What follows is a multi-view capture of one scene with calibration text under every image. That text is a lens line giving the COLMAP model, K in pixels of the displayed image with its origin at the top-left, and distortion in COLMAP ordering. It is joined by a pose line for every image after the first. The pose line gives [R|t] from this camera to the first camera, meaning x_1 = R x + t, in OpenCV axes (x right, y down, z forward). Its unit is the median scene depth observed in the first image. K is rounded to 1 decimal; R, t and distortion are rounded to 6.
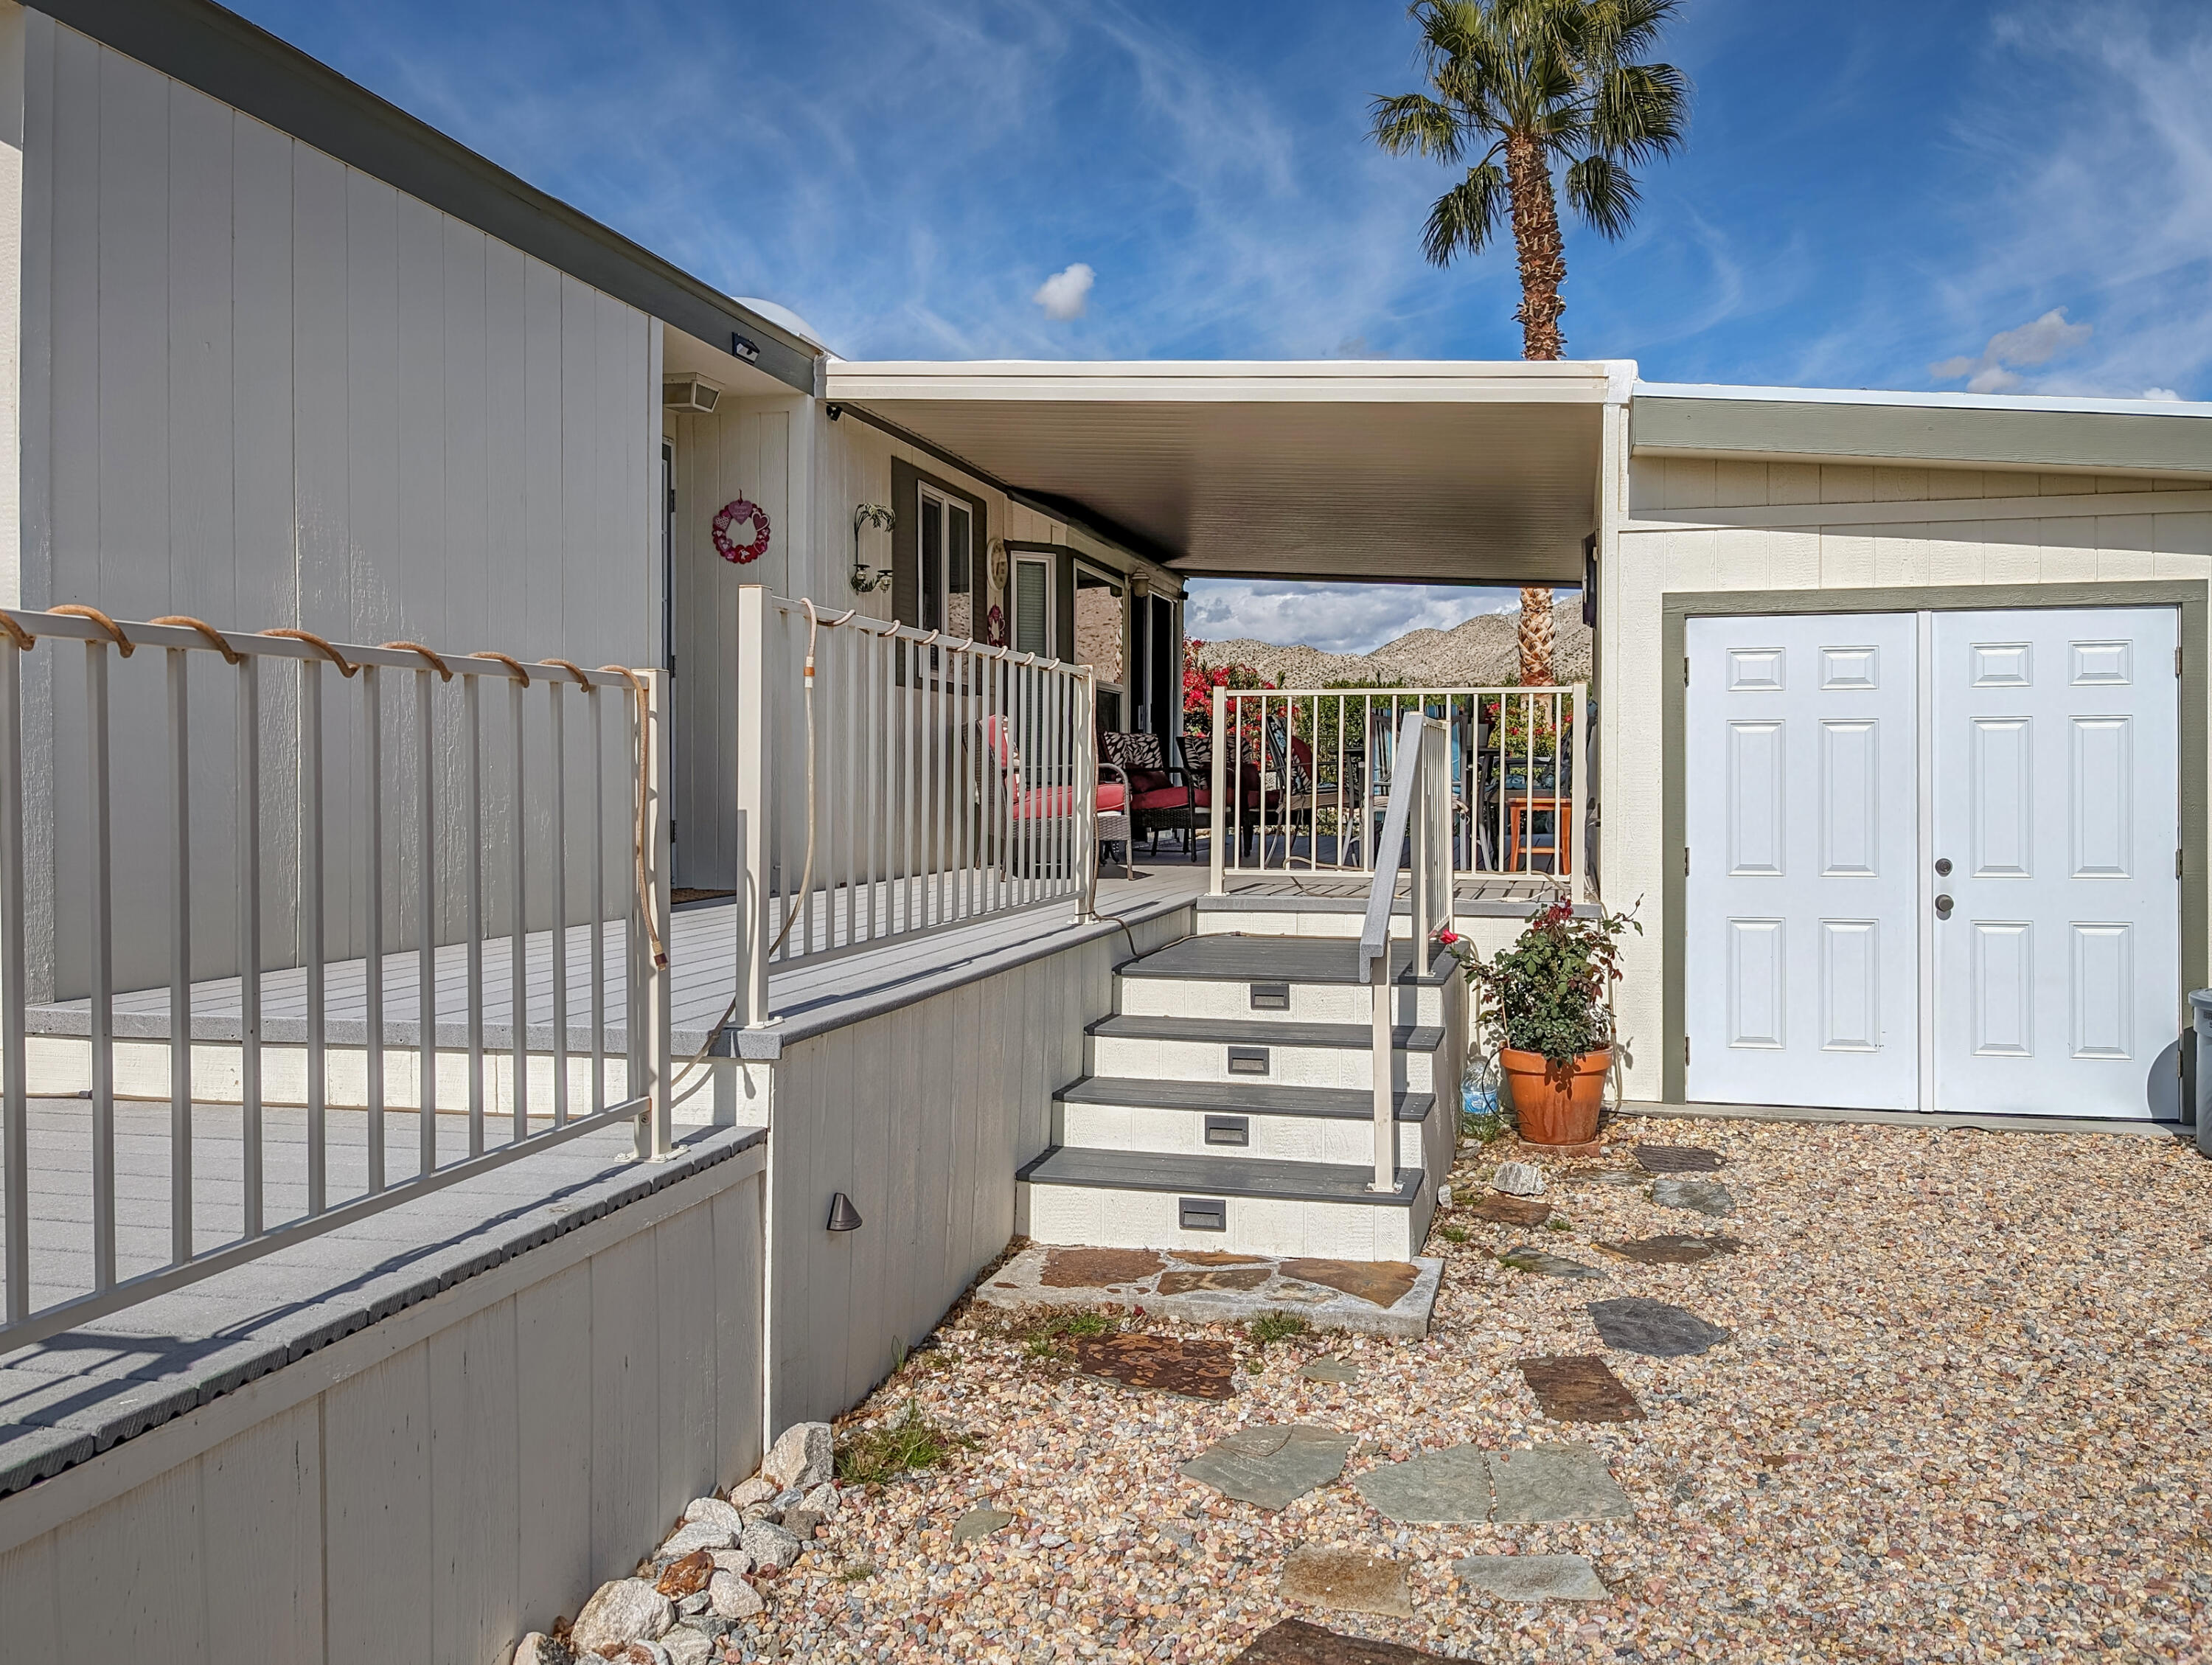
lens RADIAL K [[2051.7, 0, 1211.7], [0, 2051.7, 824.3], [0, 0, 1]] dist [0.107040, -0.143317]
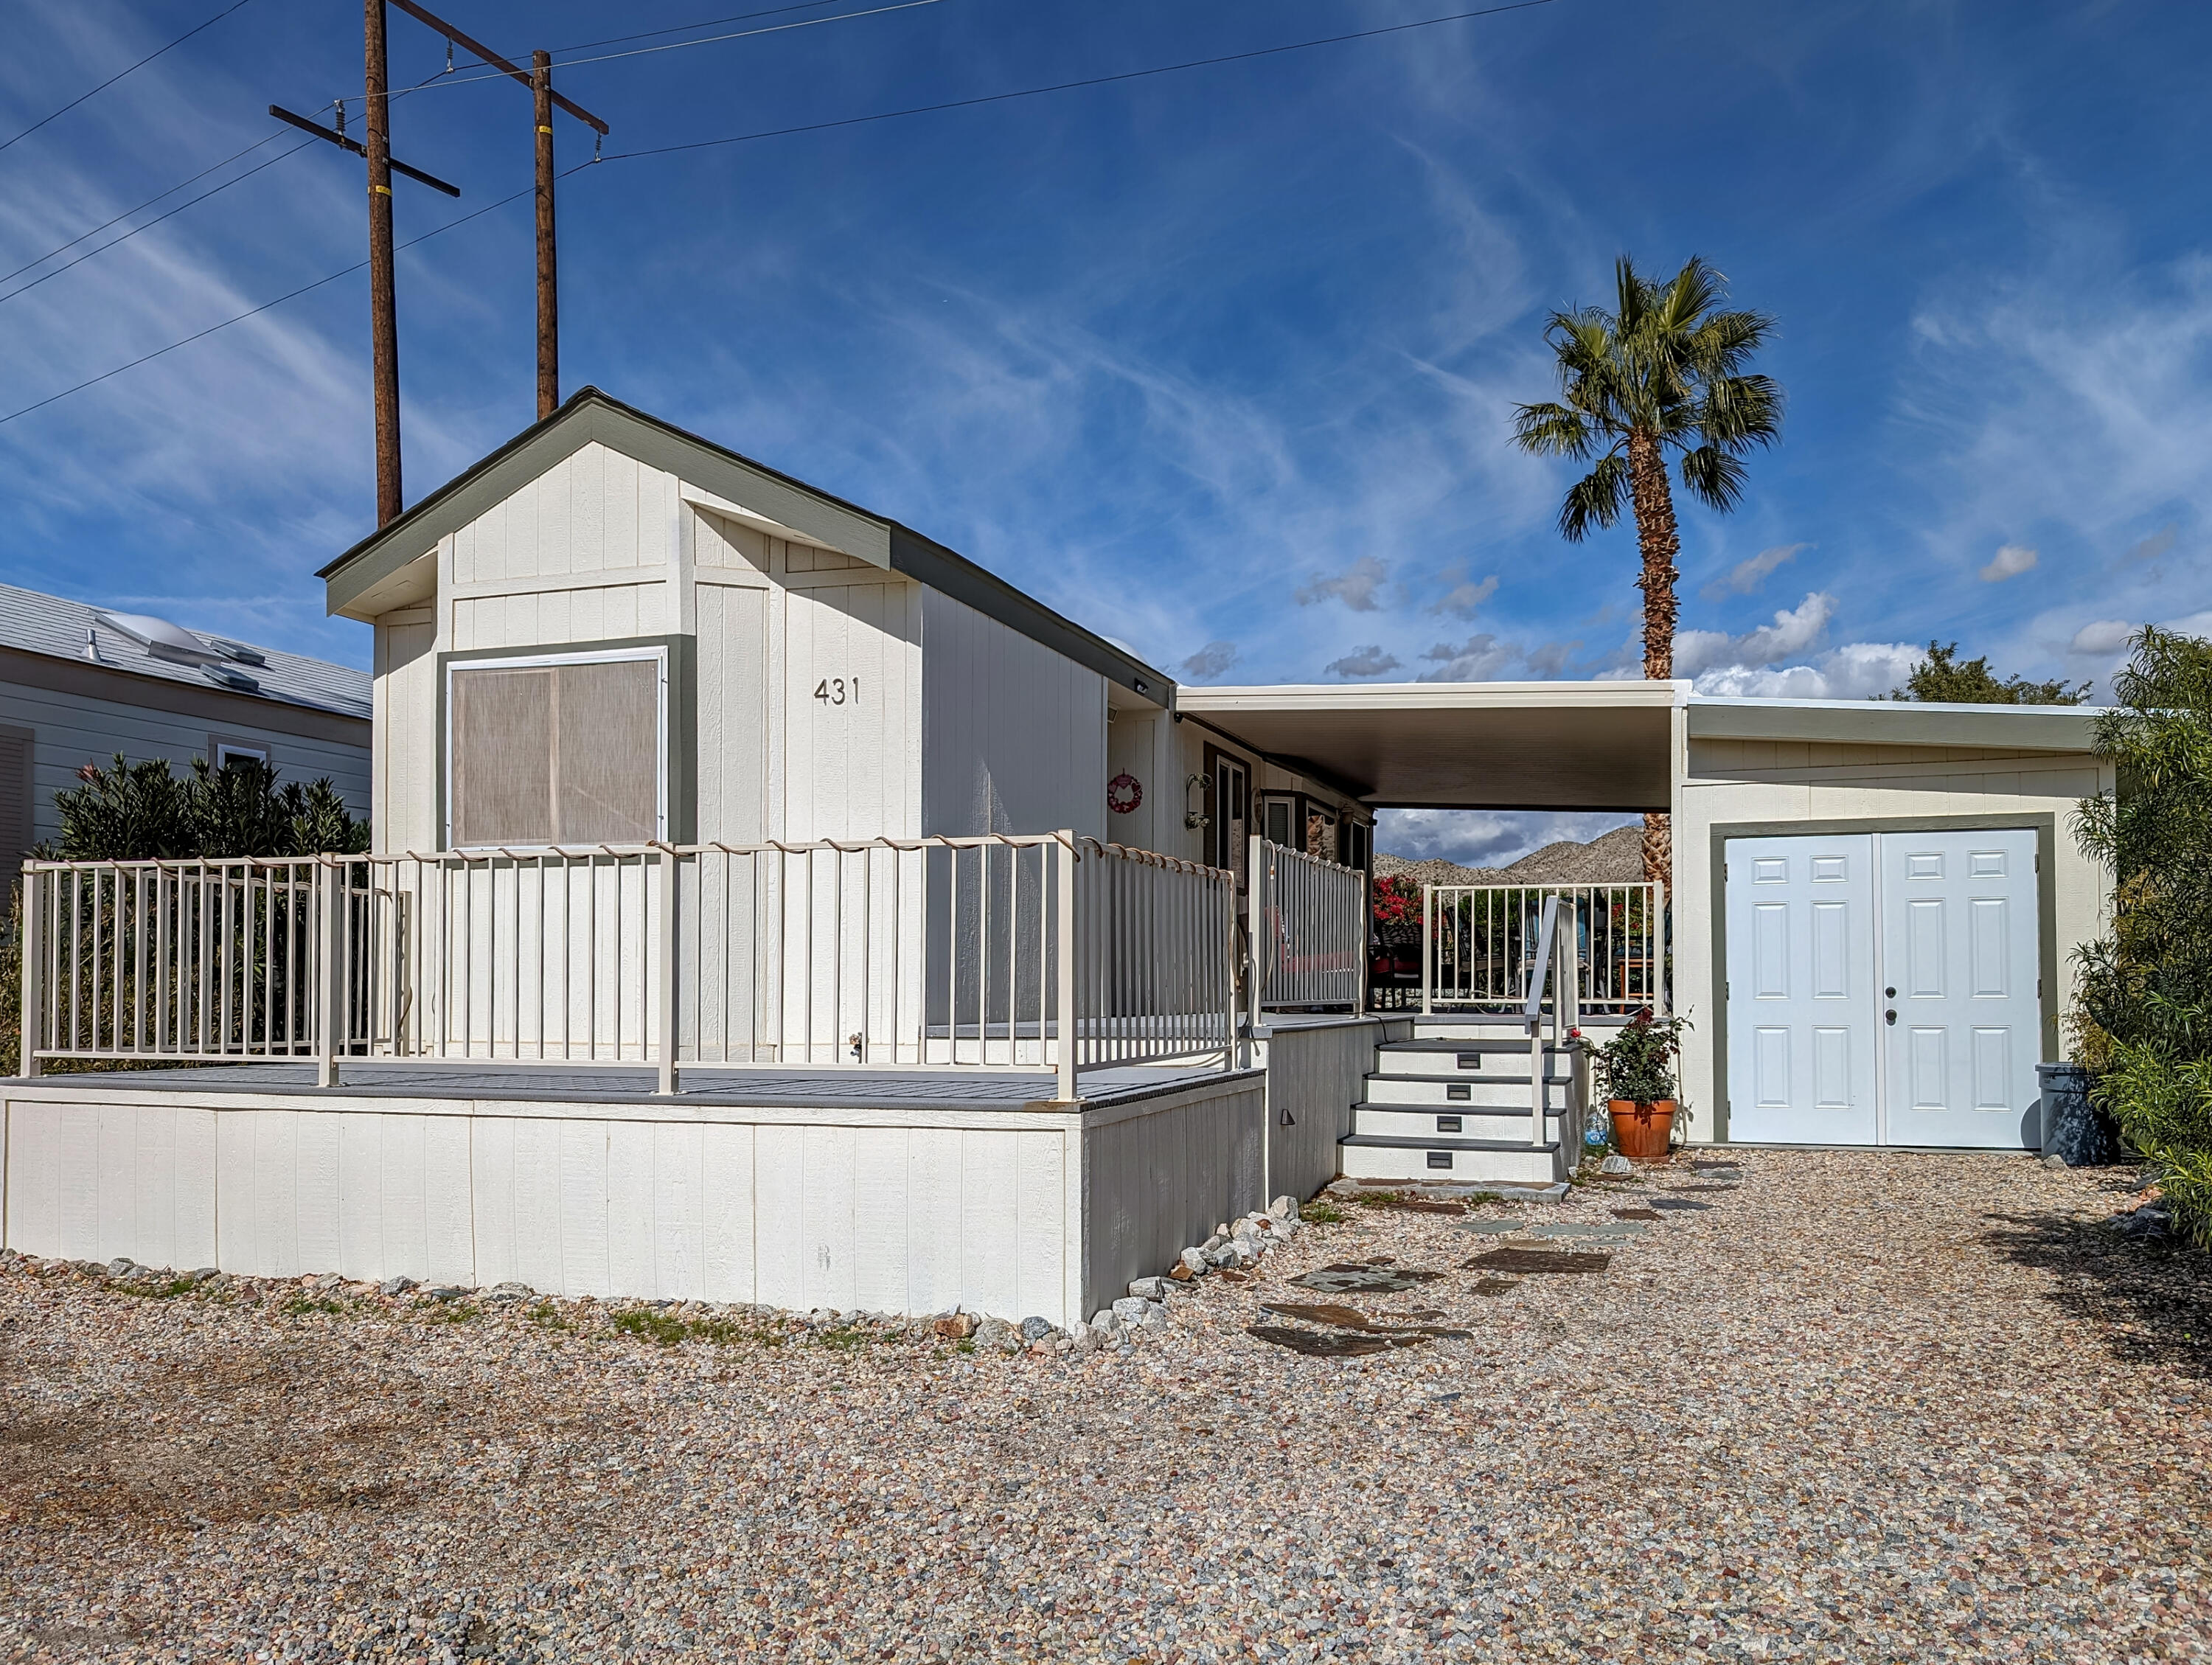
lens RADIAL K [[1798.5, 0, 1100.9], [0, 1798.5, 961.6], [0, 0, 1]] dist [-0.003244, -0.014543]
pose [[0.988916, -0.004259, -0.148414, -0.043951], [-0.000489, 0.999490, -0.031943, 0.040716], [0.148475, 0.031662, 0.988409, -0.454975]]
